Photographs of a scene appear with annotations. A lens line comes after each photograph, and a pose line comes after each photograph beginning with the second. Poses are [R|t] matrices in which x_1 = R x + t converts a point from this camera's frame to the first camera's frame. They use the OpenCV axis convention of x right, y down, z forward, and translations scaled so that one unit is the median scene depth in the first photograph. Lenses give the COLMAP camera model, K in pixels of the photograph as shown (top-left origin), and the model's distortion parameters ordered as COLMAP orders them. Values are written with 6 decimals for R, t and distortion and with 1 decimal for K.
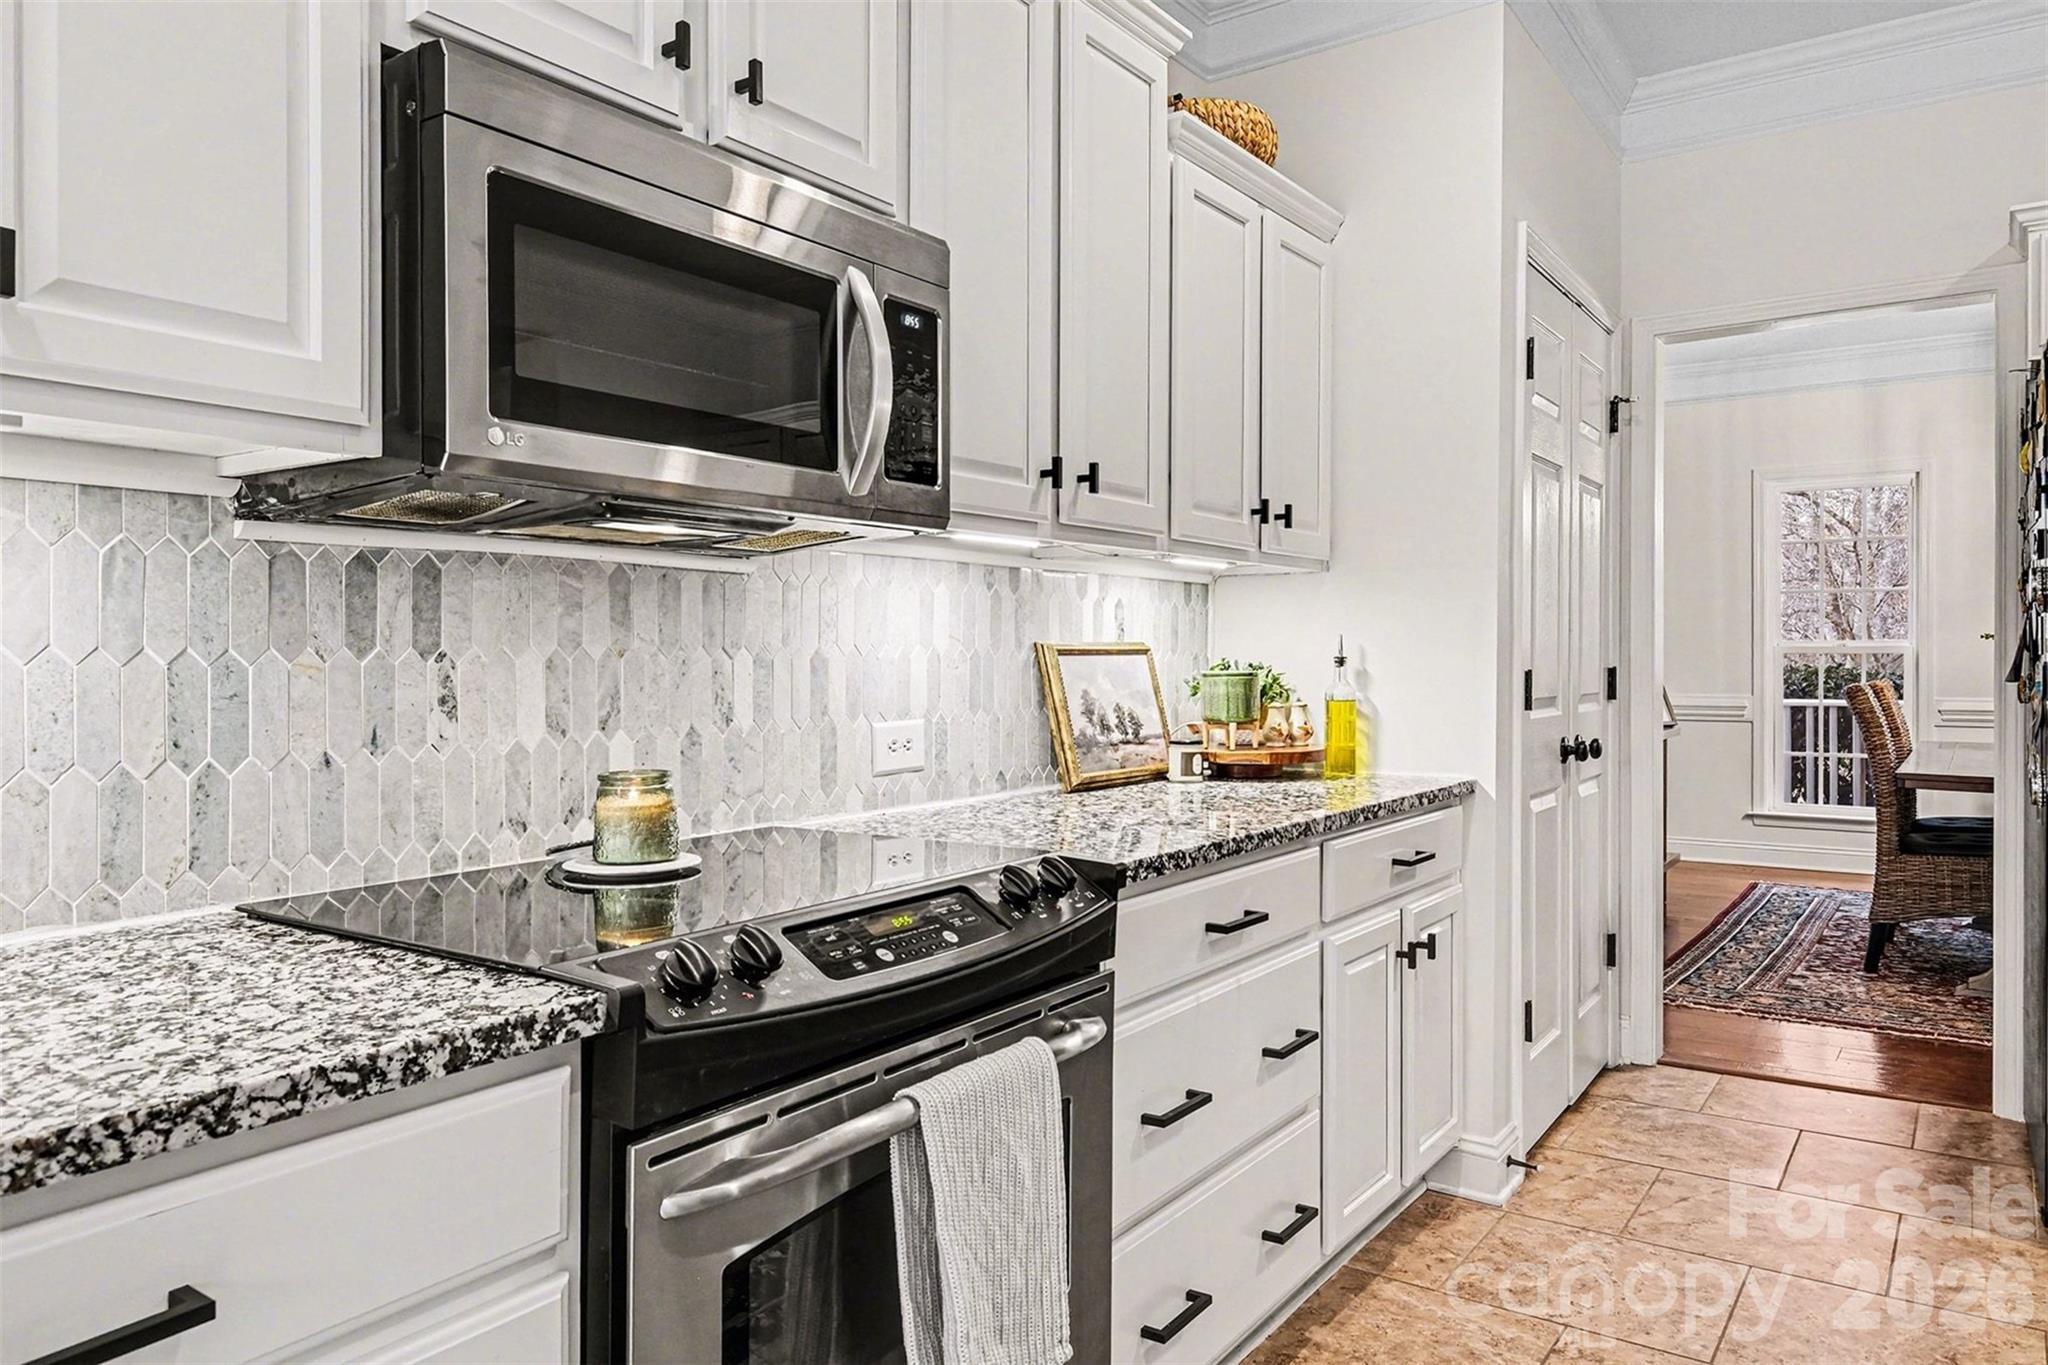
lens RADIAL K [[1361.5, 0, 1024.0], [0, 1361.5, 682.5], [0, 0, 1]] dist [0.027618, -0.028033]
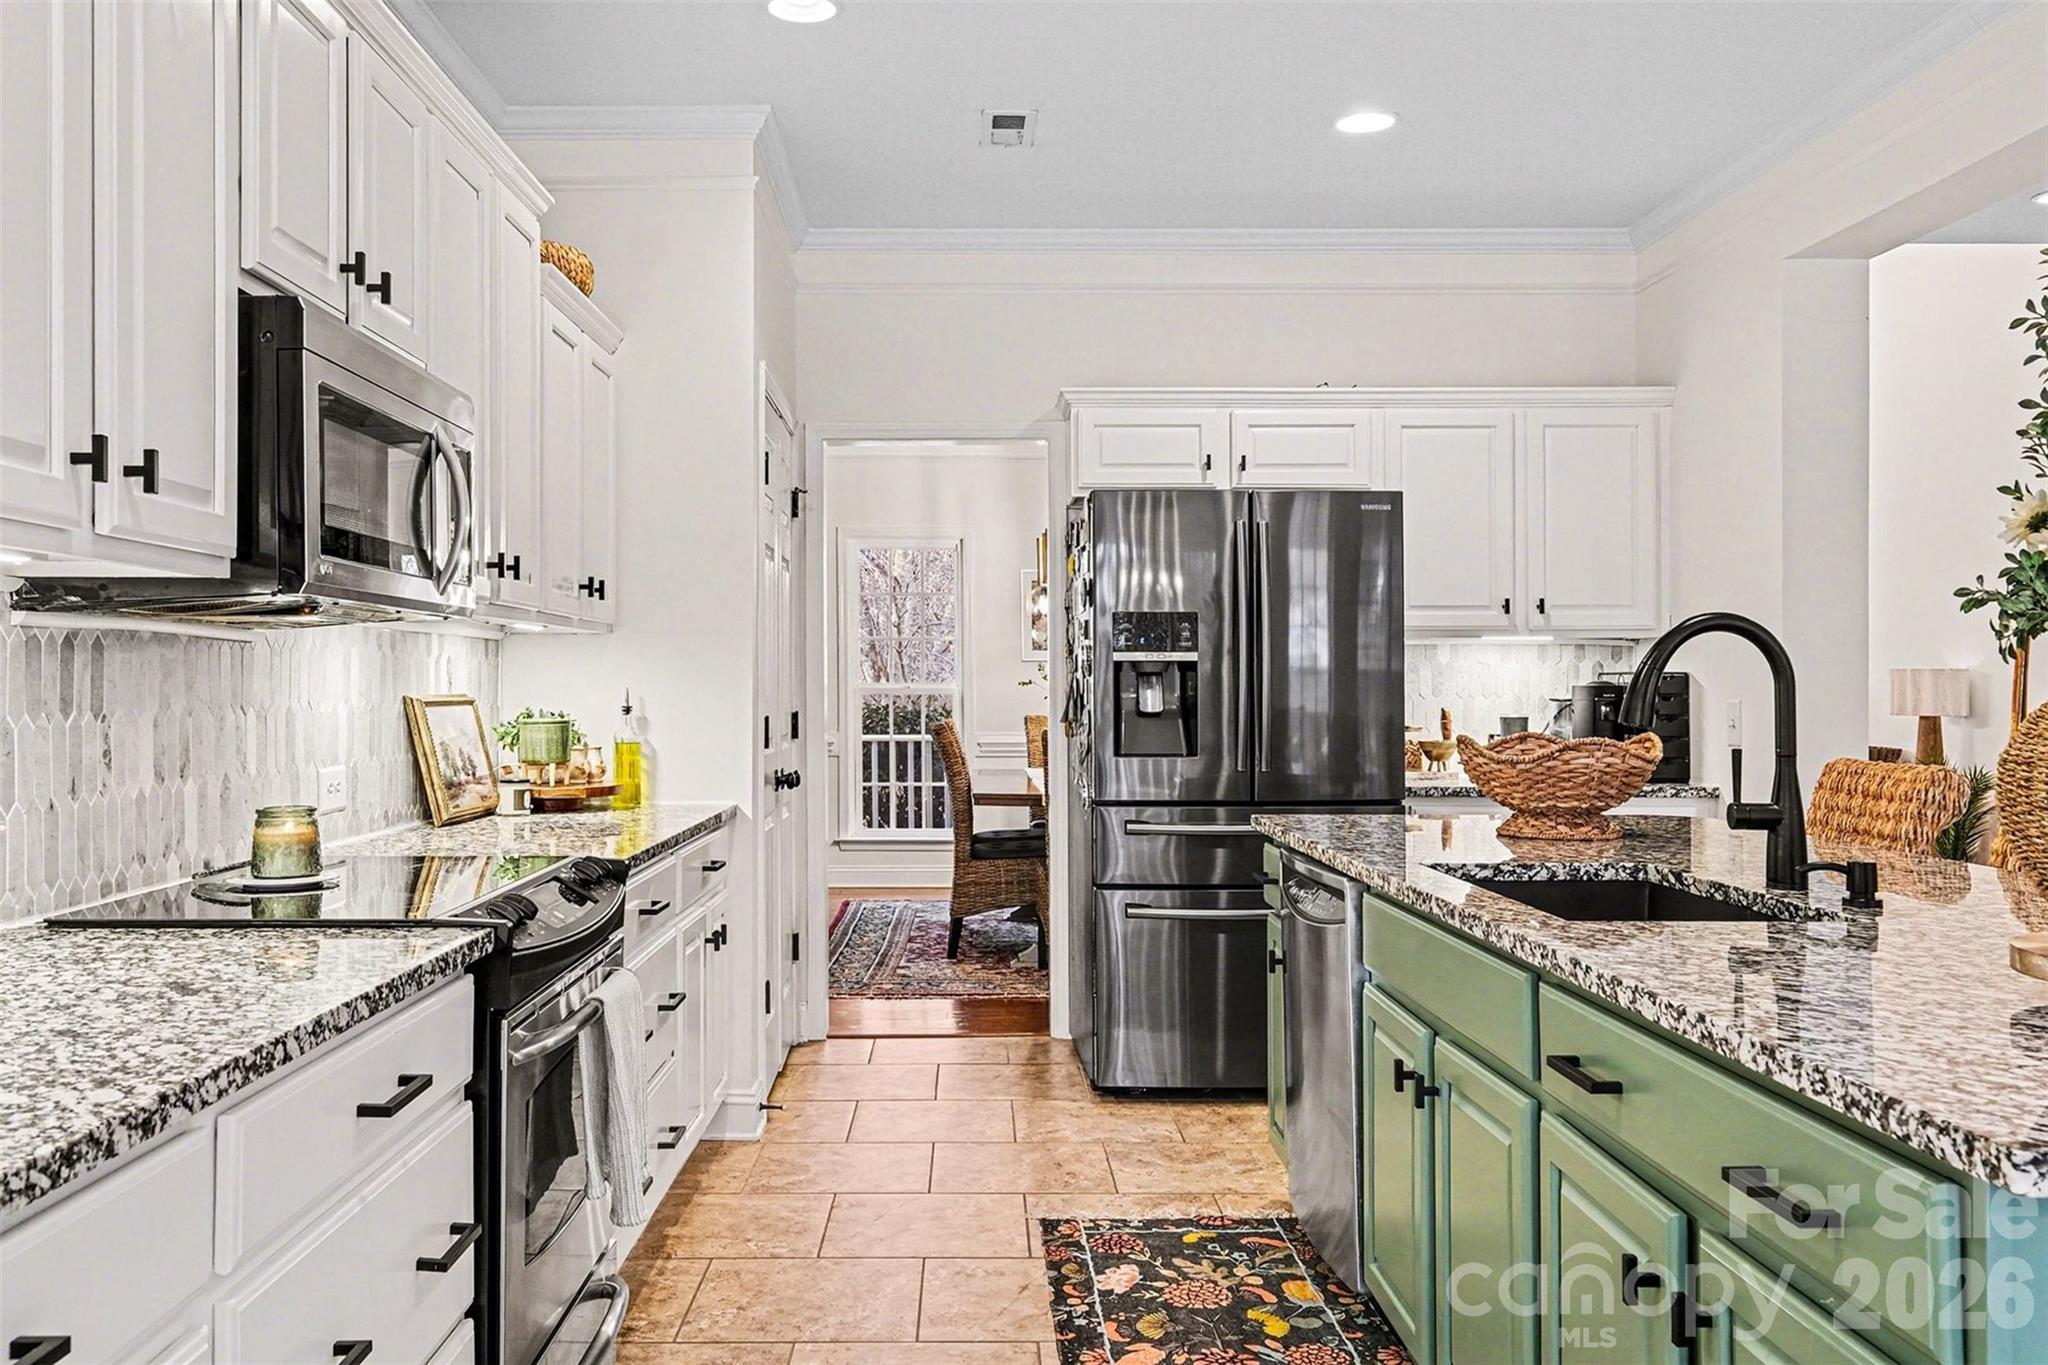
lens RADIAL K [[1650.8, 0, 1024.0], [0, 1650.8, 682.5], [0, 0, 1]] dist [0.004894, 0.001343]
pose [[0.797421, 0.006359, 0.603390, -0.431532], [0.006718, 0.999789, -0.019415, -0.010884], [-0.603386, 0.019535, 0.797210, -0.424263]]
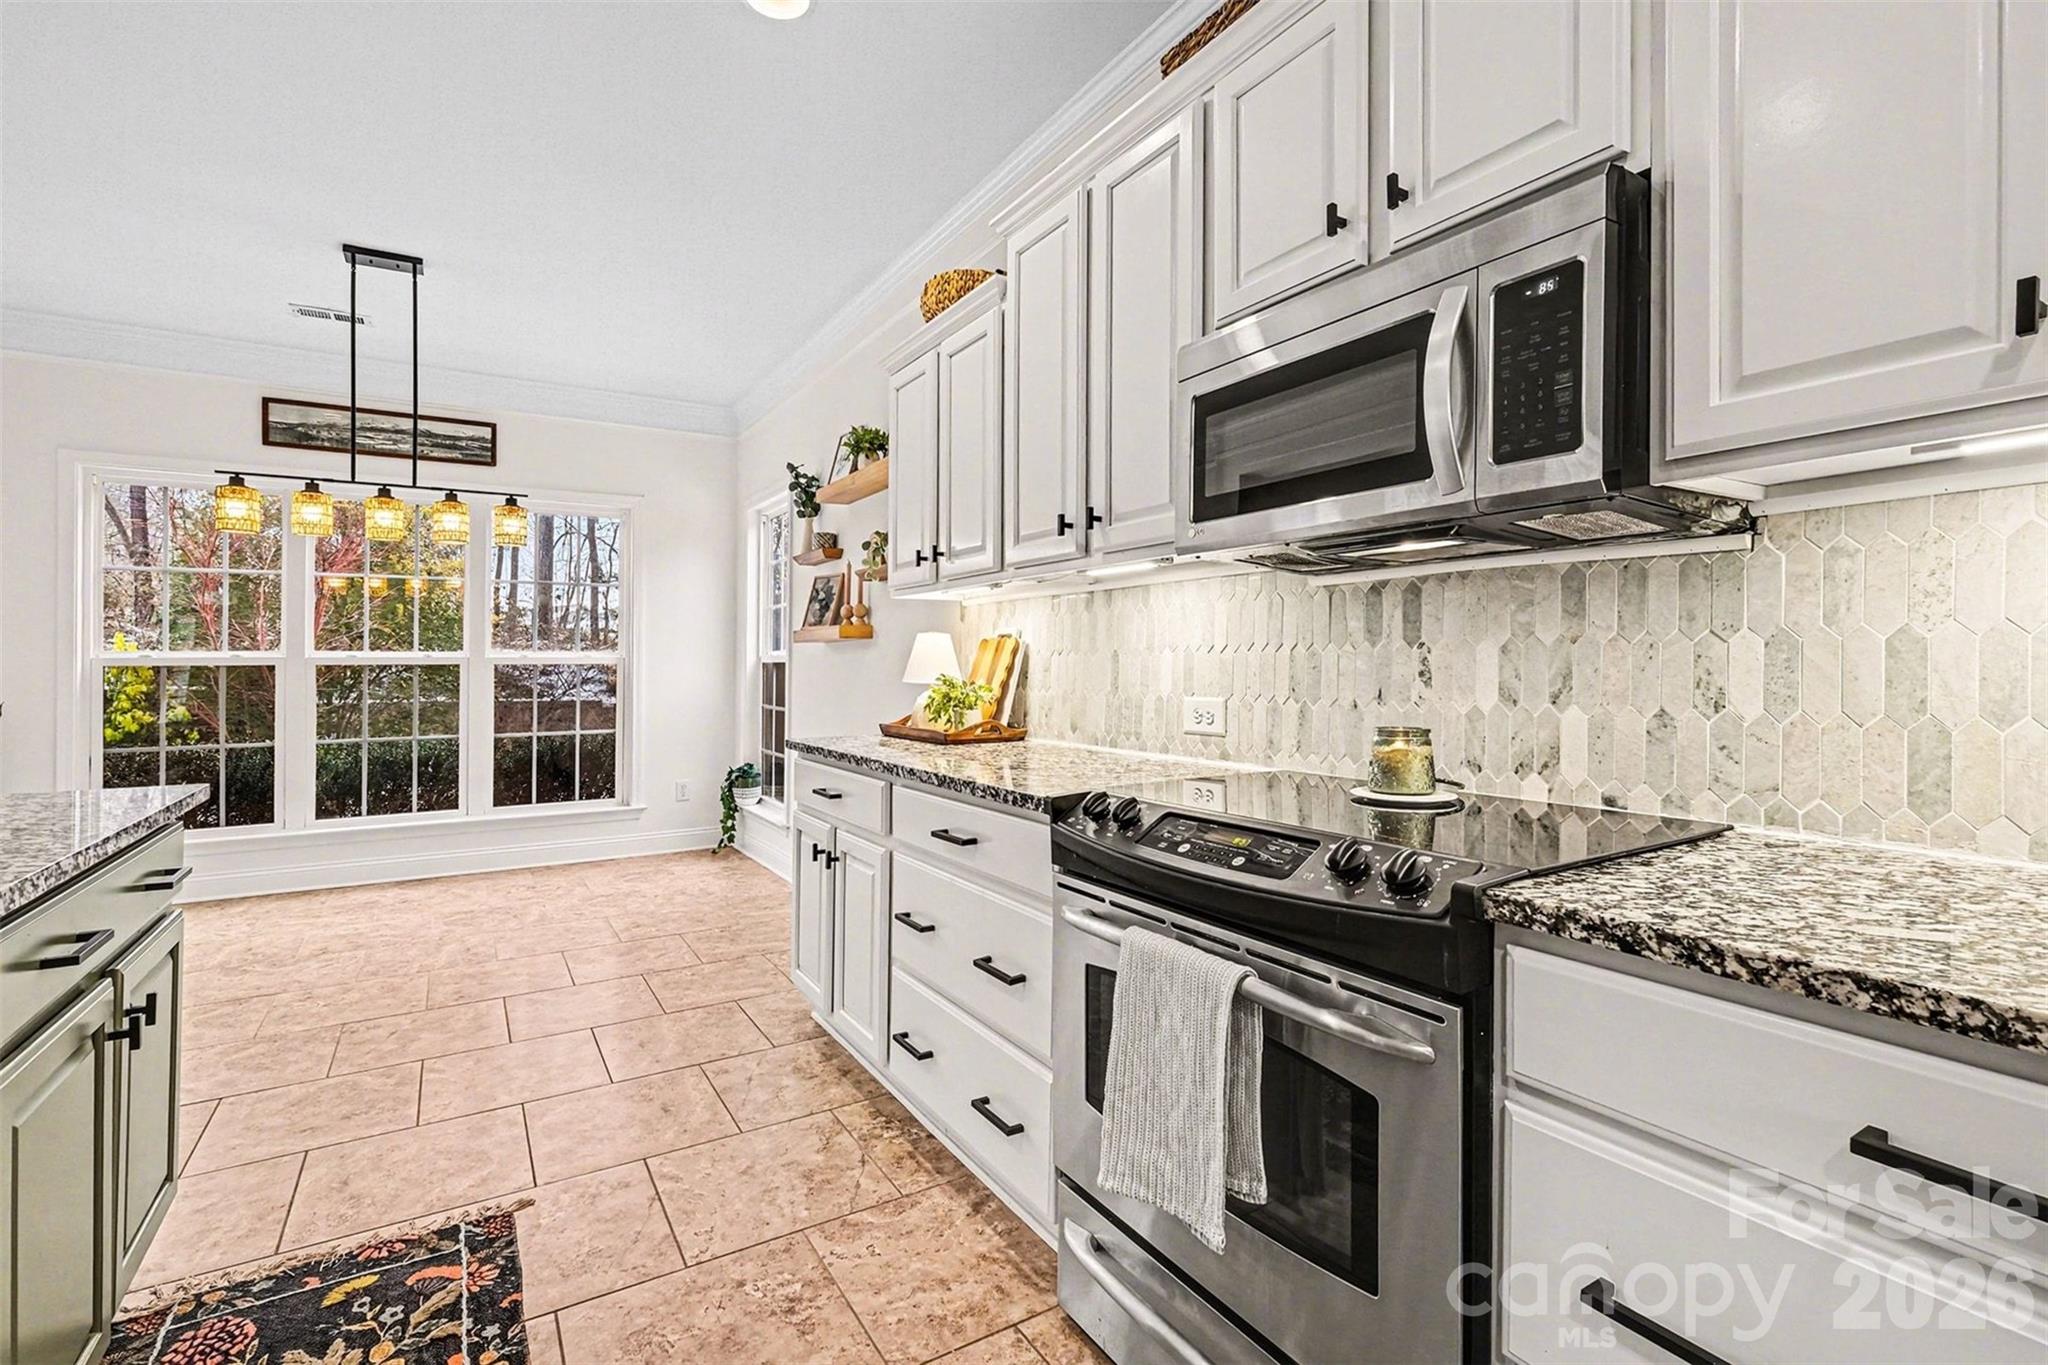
lens RADIAL K [[898.9, 0, 988.7], [0, 898.9, 649.4], [0, 0, 1]] dist [-0.000266, 0.000572]
pose [[-0.400479, -0.008109, -0.916270, 0.453210], [-0.011966, 0.999922, -0.003619, -0.003051], [0.916228, 0.009515, -0.400545, 0.628200]]
